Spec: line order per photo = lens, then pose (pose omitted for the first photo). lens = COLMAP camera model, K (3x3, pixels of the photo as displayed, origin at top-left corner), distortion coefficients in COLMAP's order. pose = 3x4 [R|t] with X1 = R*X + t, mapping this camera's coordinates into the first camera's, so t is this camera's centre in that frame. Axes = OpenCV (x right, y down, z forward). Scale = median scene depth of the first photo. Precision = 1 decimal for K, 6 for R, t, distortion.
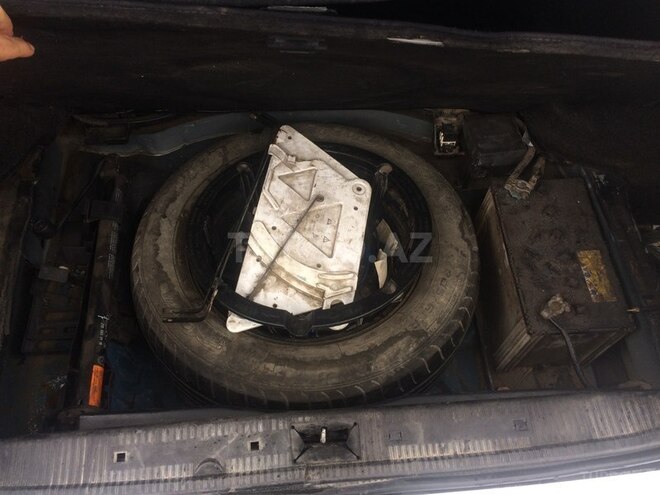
lens RADIAL K [[564.9, 0, 330.3], [0, 564.9, 246.9], [0, 0, 1]] dist [0.049335, -0.062849]
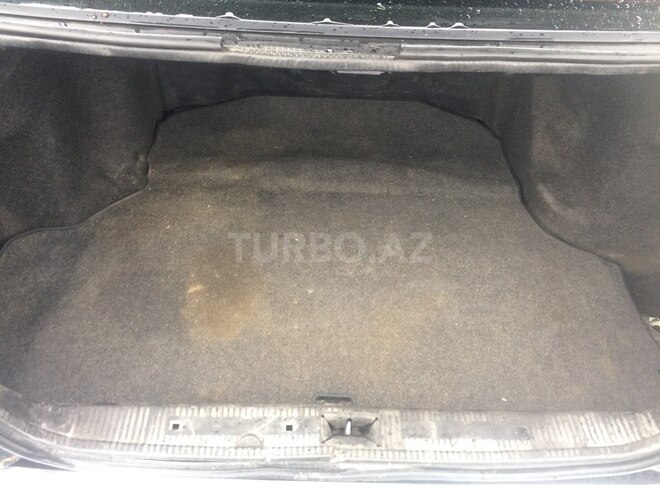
lens RADIAL K [[564.9, 0, 330.1], [0, 564.9, 248.3], [0, 0, 1]] dist [0.049335, -0.062849]
pose [[0.997445, 0.056952, -0.043124, -0.021035], [-0.066384, 0.961946, -0.265052, 0.300416], [0.026387, 0.267238, 0.963269, -0.211374]]
